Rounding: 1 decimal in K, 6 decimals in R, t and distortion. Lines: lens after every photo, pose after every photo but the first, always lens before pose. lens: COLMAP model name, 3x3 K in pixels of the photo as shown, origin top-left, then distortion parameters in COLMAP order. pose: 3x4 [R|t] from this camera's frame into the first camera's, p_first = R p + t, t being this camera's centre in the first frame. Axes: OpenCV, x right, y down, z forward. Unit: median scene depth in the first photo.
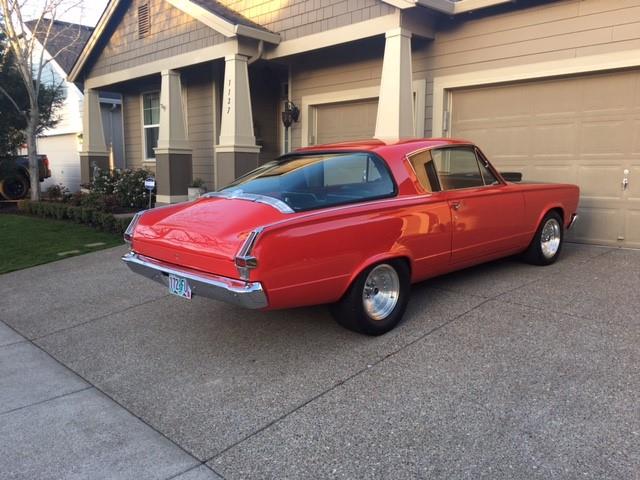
lens RADIAL K [[541.0, 0, 320.0], [0, 541.0, 240.0], [0, 0, 1]] dist [0.082126, -0.106530]
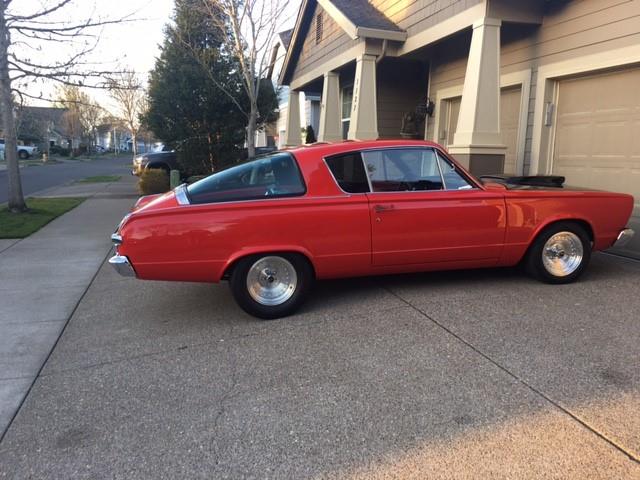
lens RADIAL K [[541.0, 0, 320.0], [0, 541.0, 240.0], [0, 0, 1]] dist [0.082126, -0.106530]
pose [[0.873541, 0.092209, -0.477937, 0.455576], [-0.083317, 0.995727, 0.039825, -0.025078], [0.479567, 0.005032, 0.877491, 0.046800]]
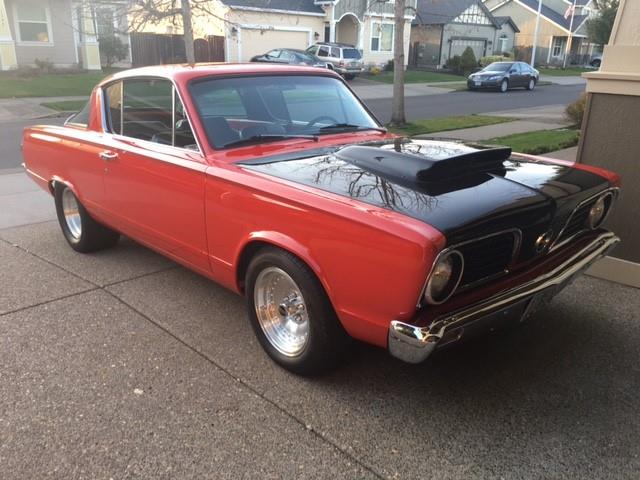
lens RADIAL K [[544.9, 0, 320.0], [0, 544.9, 240.0], [0, 0, 1]] dist [0.078953, -0.099055]
pose [[-0.005261, 0.323573, -0.946189, 0.735697], [-0.155543, 0.934421, 0.320413, -0.177713], [0.987815, 0.148859, 0.045414, 0.915024]]
